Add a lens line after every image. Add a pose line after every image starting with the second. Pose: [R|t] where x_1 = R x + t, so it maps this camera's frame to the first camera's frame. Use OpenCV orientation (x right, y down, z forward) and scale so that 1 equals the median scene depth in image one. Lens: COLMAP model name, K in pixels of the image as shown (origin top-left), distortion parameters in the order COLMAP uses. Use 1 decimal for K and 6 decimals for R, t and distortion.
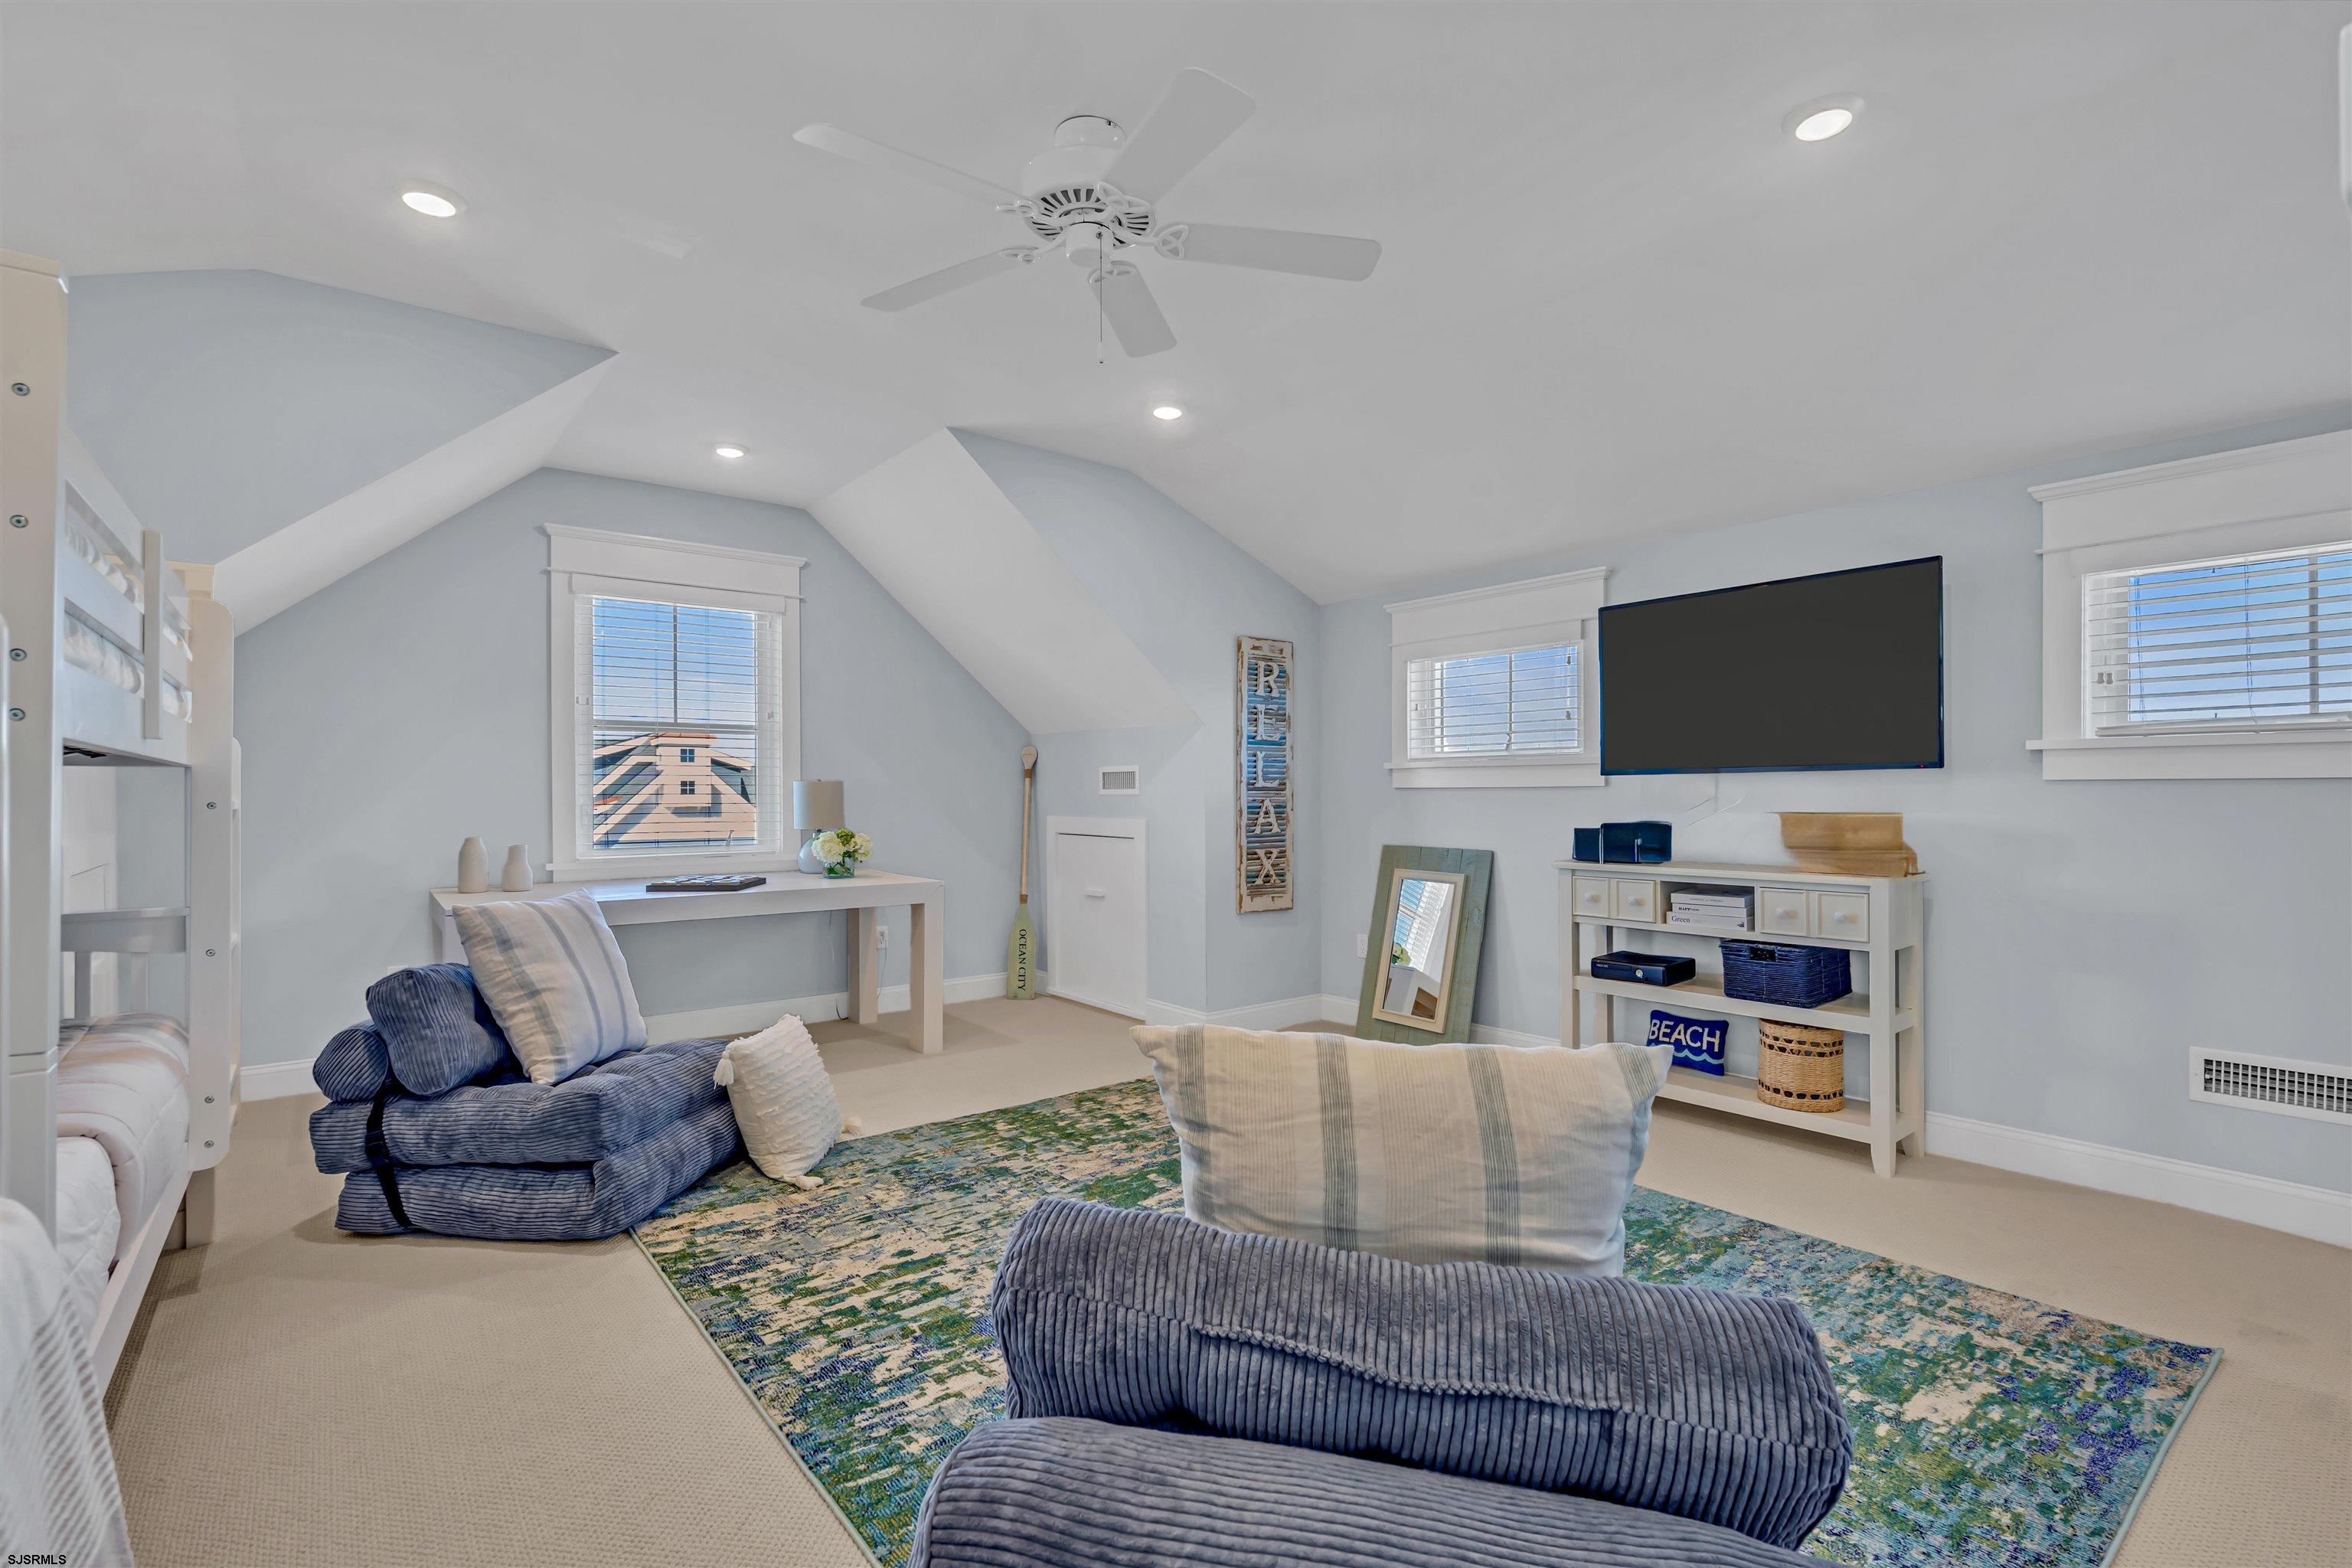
lens RADIAL K [[1066.1, 0, 1191.6], [0, 1066.1, 791.6], [0, 0, 1]] dist [-0.008851, 0.001159]
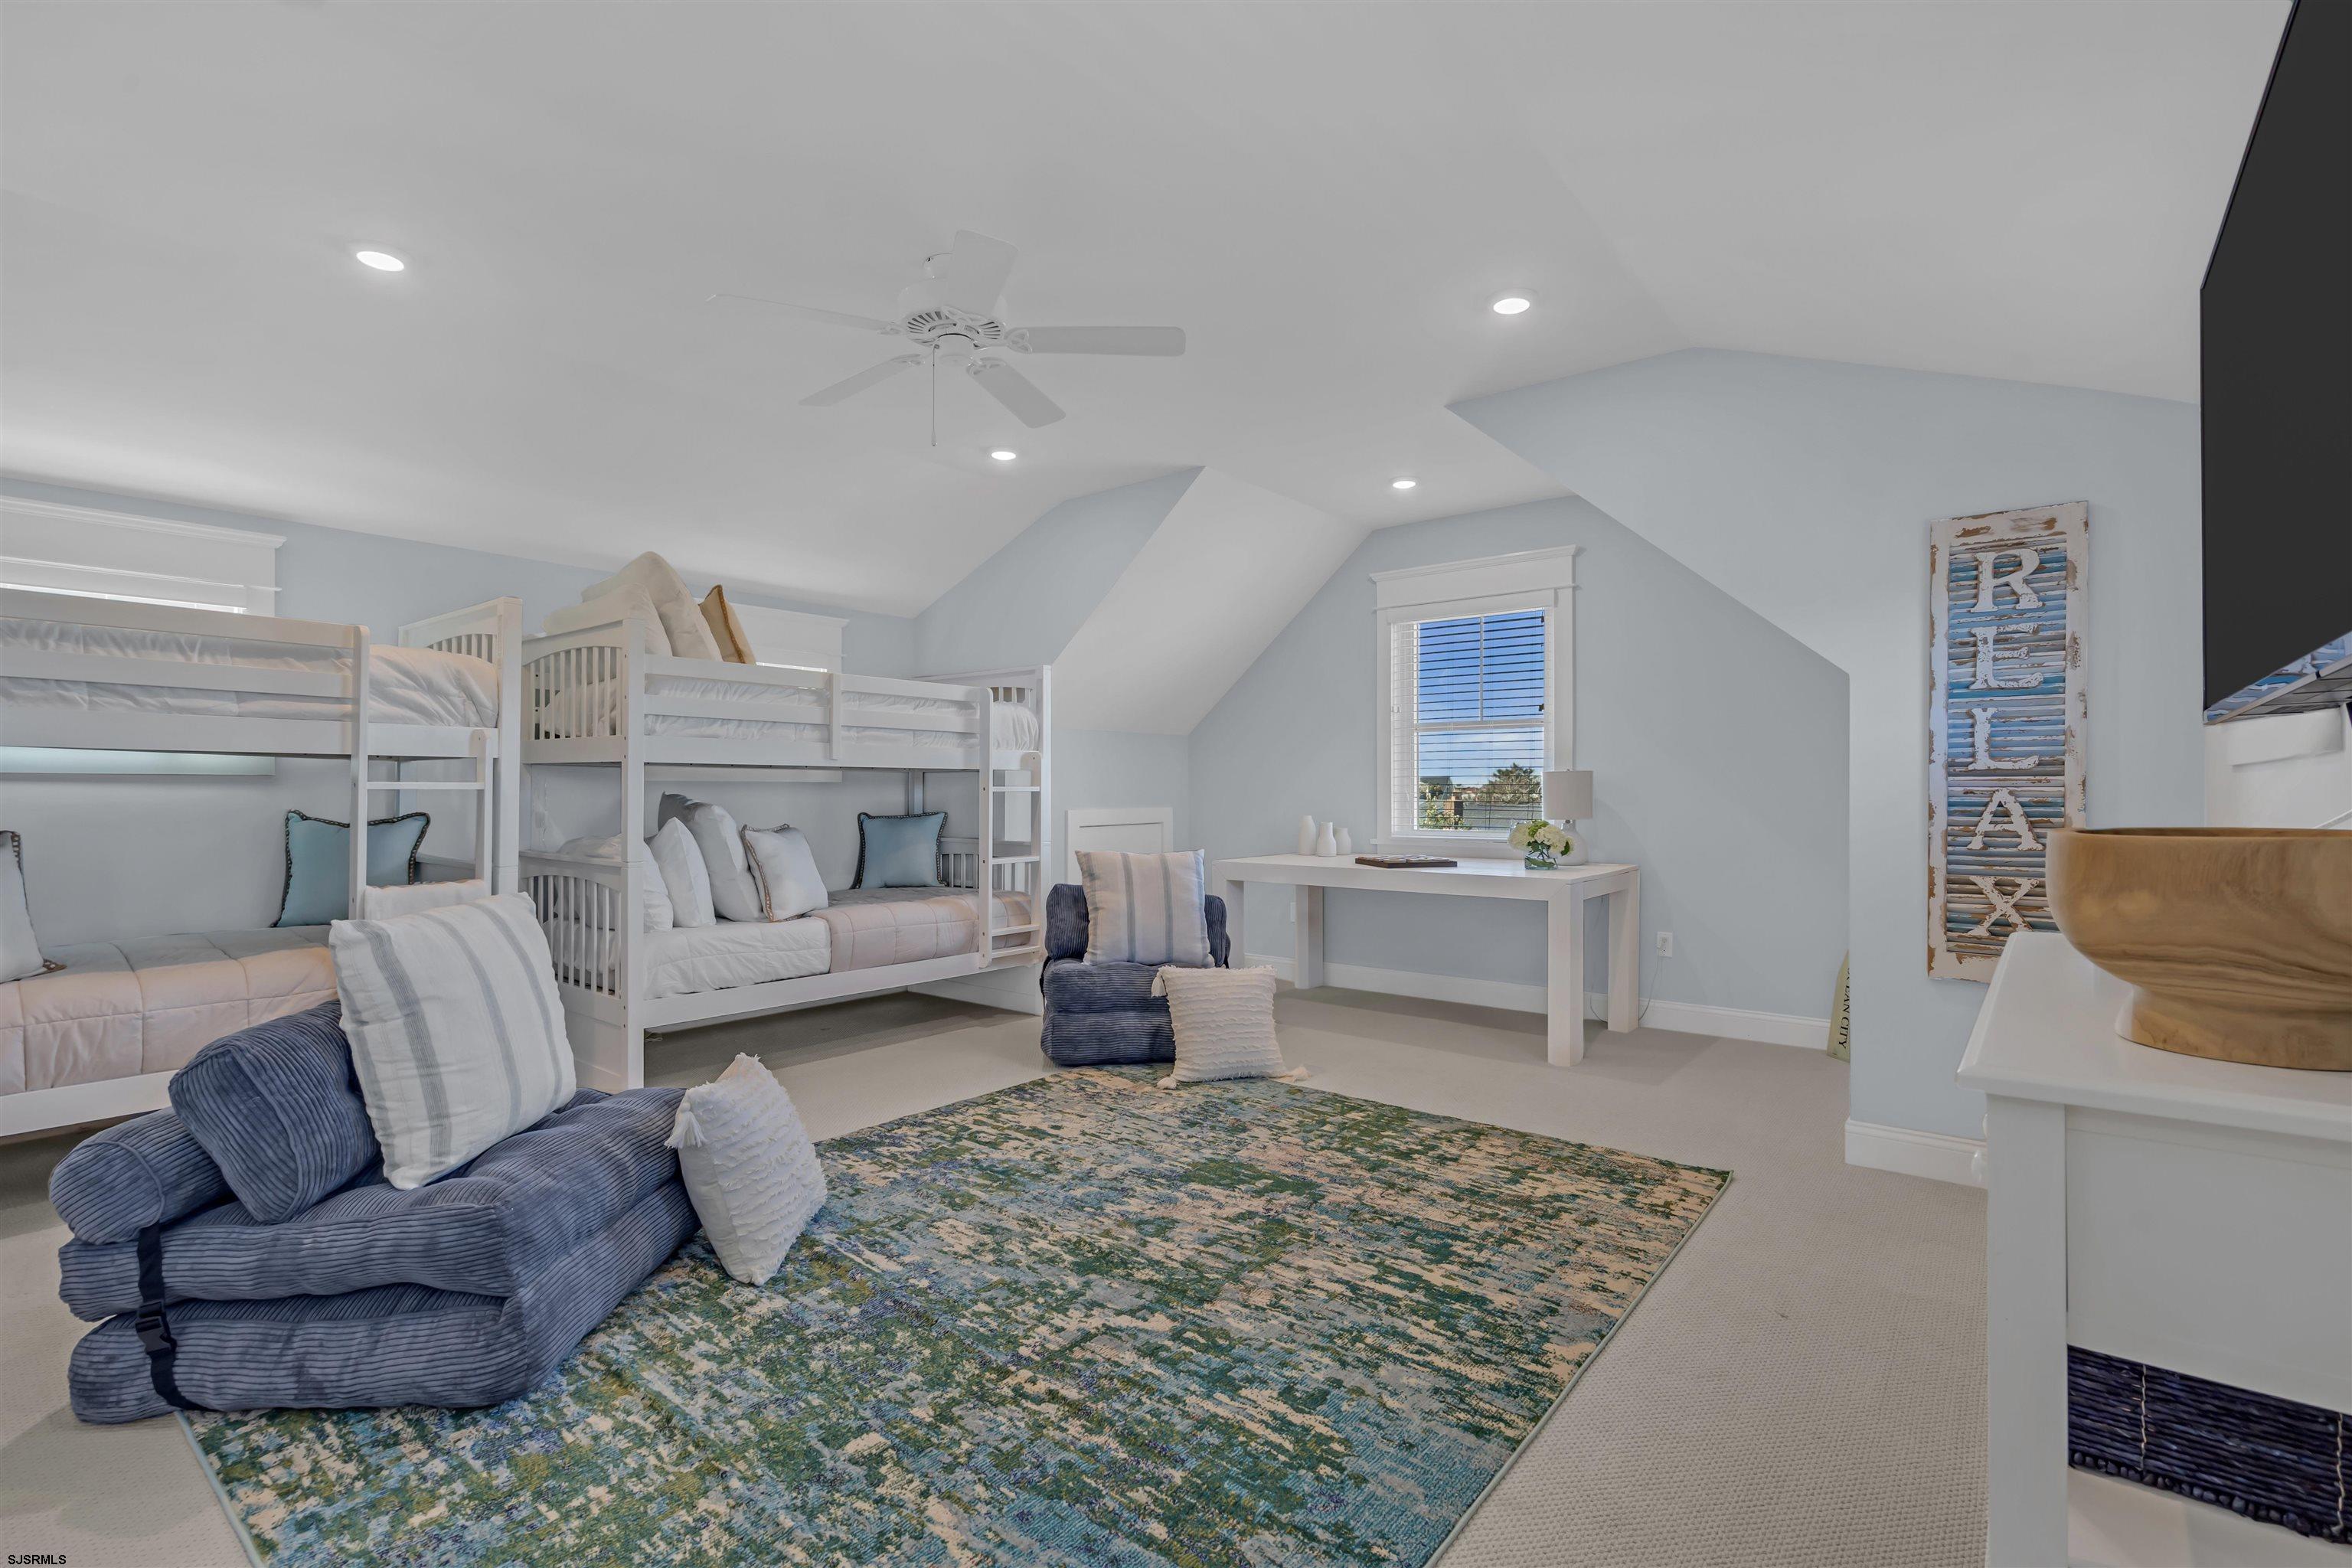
lens RADIAL K [[1066.1, 0, 1165.8], [0, 1066.1, 792.0], [0, 0, 1]] dist [-0.008851, 0.001159]
pose [[0.196375, 0.003589, -0.980522, 0.868954], [0.001538, 0.999991, 0.003968, 0.008101], [0.980528, -0.002287, 0.196367, 0.715931]]
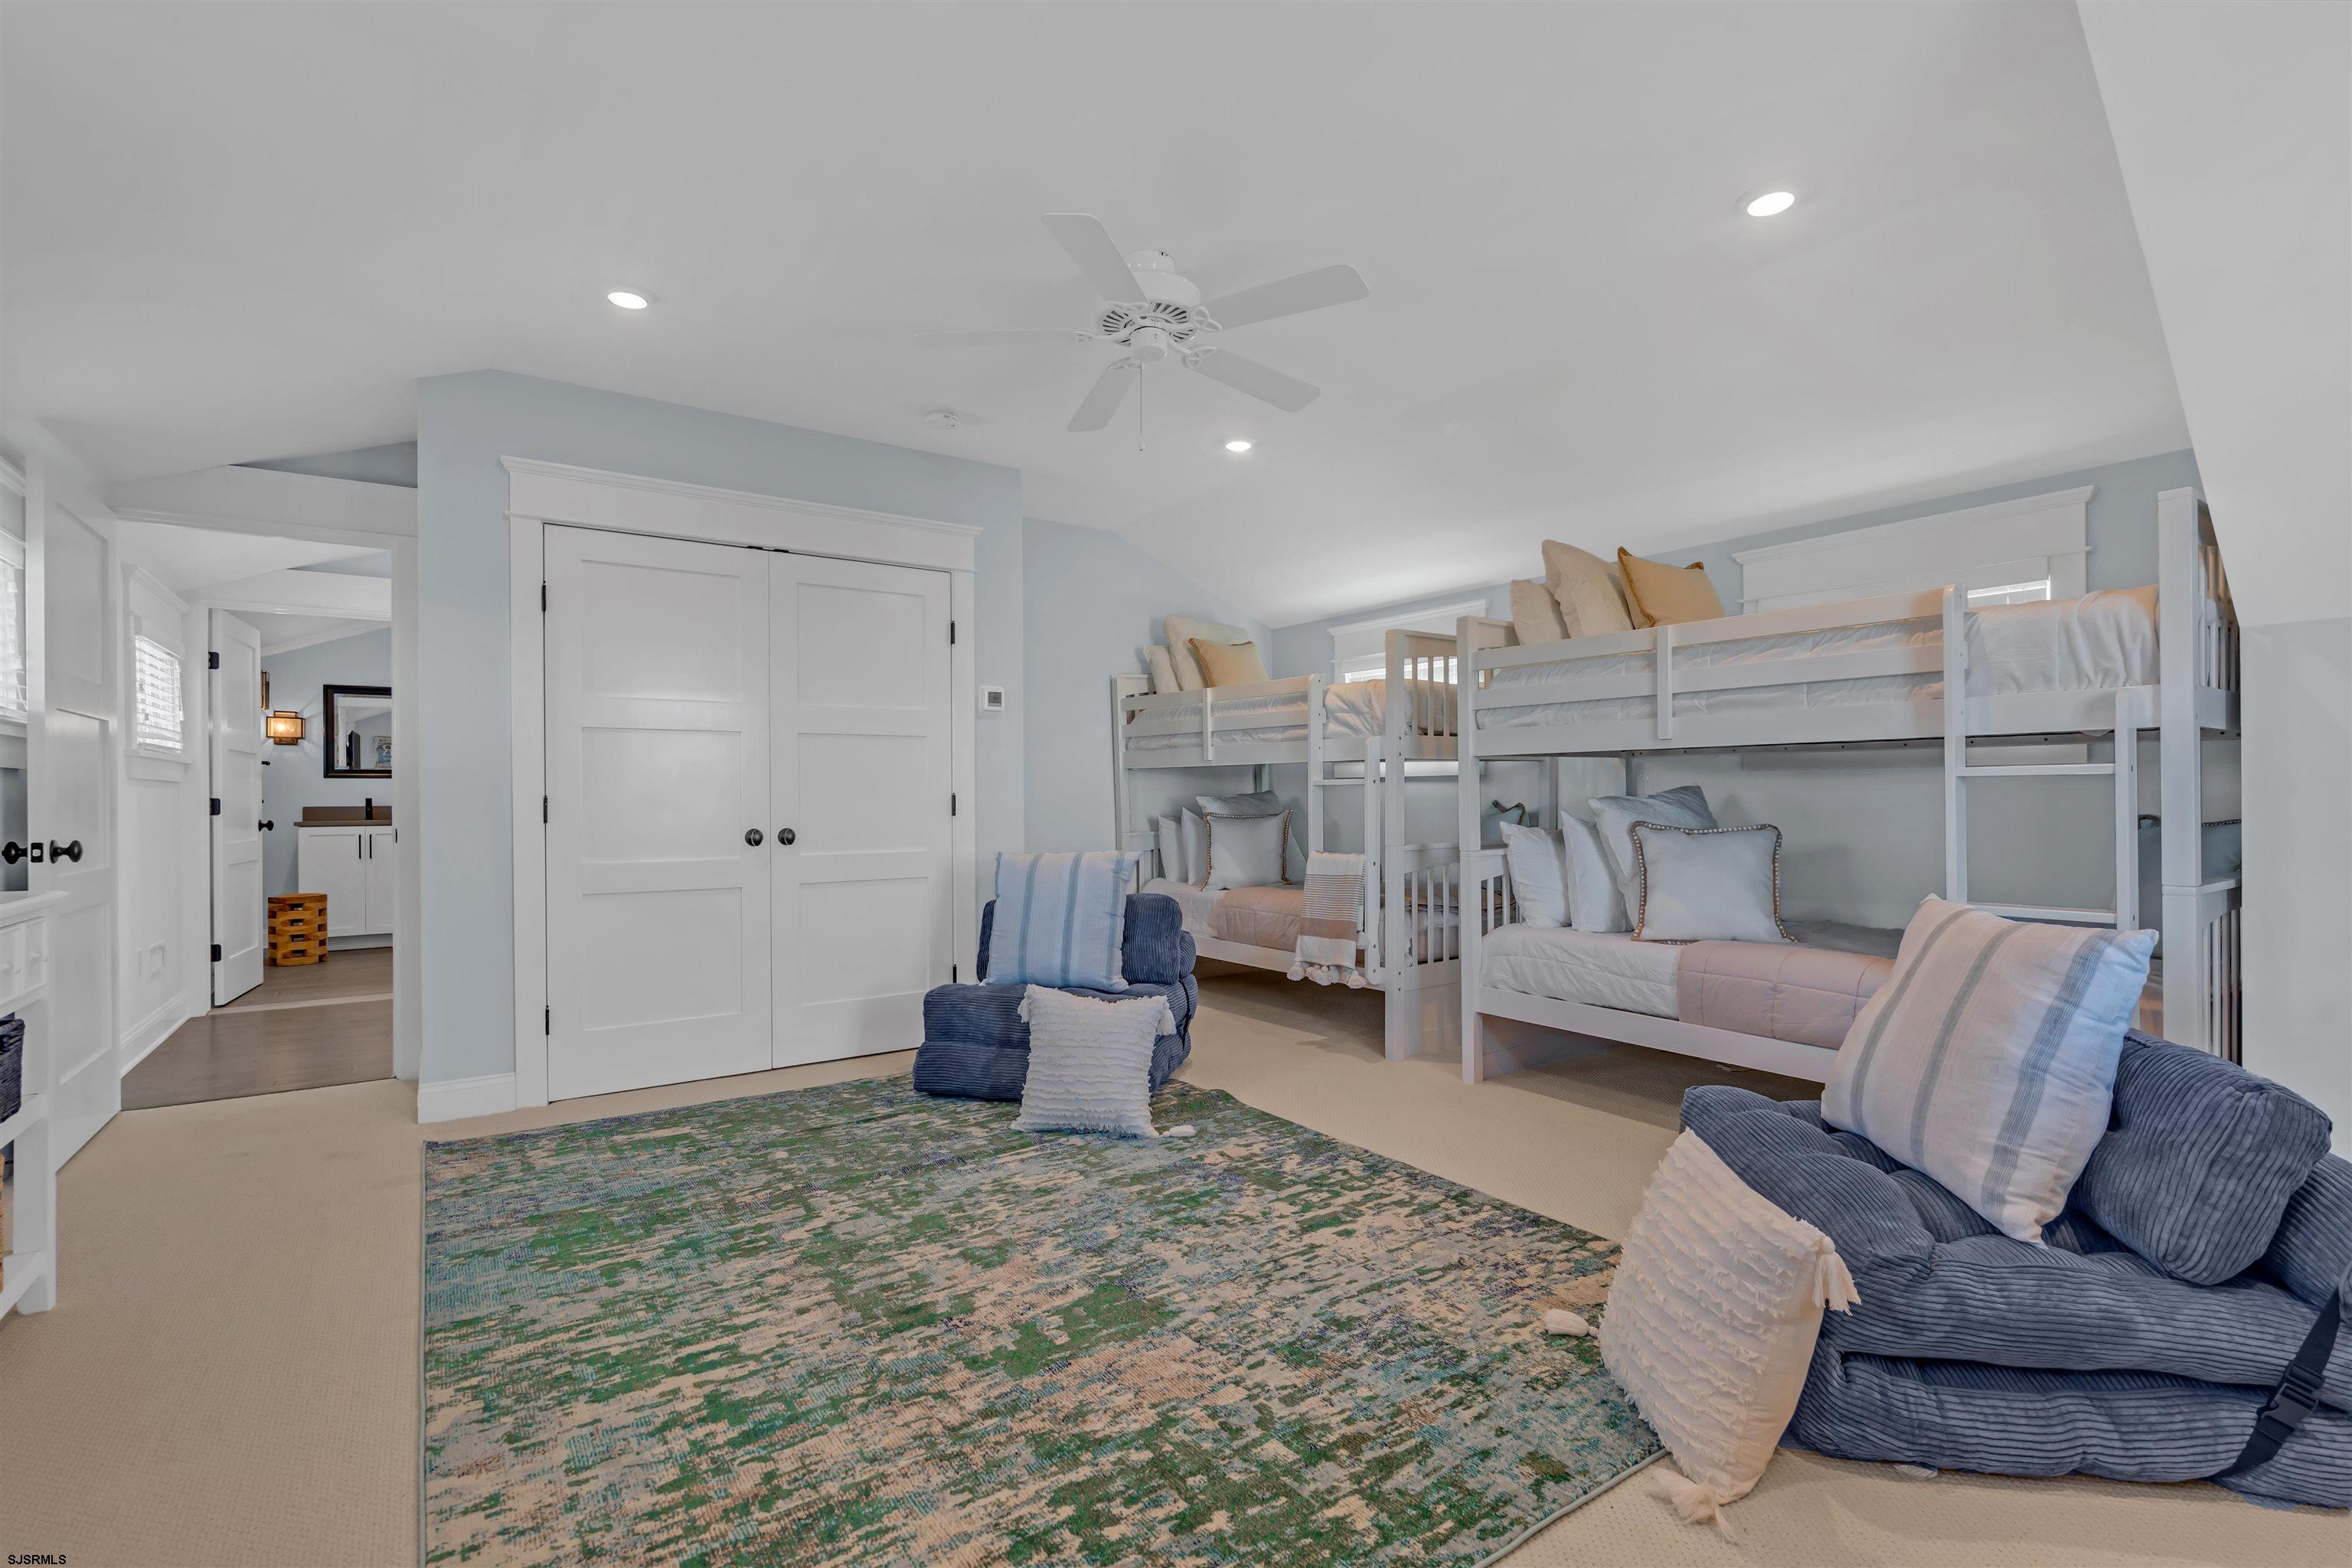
lens RADIAL K [[1066.1, 0, 1191.0], [0, 1066.1, 782.9], [0, 0, 1]] dist [-0.008851, 0.001159]
pose [[-0.997818, 0.009314, 0.065368, -0.161320], [0.008287, 0.999838, -0.015963, 0.027215], [-0.065506, -0.015387, -0.997734, 1.636325]]
